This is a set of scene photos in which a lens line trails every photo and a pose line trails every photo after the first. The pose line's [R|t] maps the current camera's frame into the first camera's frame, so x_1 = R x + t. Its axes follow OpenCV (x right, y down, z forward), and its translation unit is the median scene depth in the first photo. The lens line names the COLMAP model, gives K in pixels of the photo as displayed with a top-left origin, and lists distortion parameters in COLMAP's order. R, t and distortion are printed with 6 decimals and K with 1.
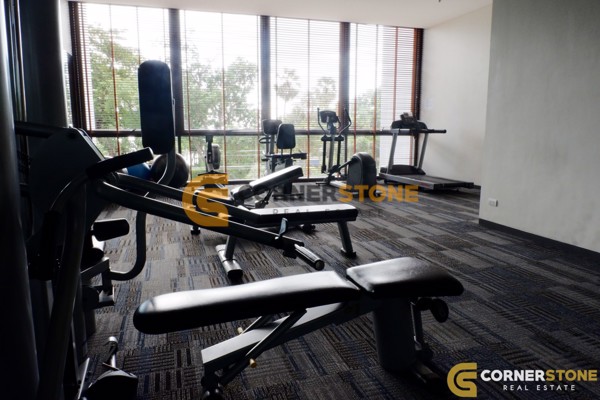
lens RADIAL K [[435.9, 0, 300.0], [0, 435.9, 200.0], [0, 0, 1]] dist [-0.010075, -0.046161]
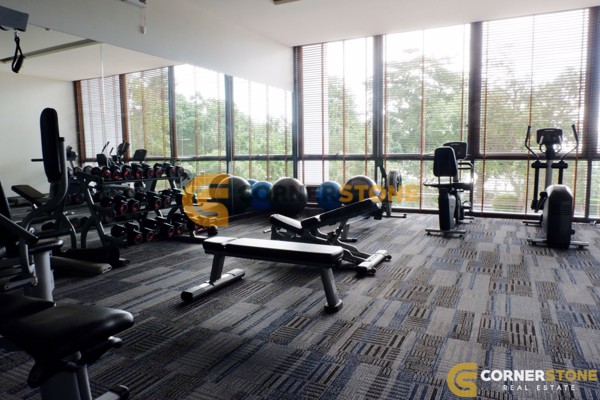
lens RADIAL K [[448.3, 0, 296.1], [0, 448.3, 176.4], [0, 0, 1]] dist [-0.015908, 0.010387]
pose [[0.698337, 0.029141, -0.715176, 0.380734], [-0.106240, 0.992323, -0.063304, -0.034005], [0.707841, 0.120188, 0.696072, 0.207138]]
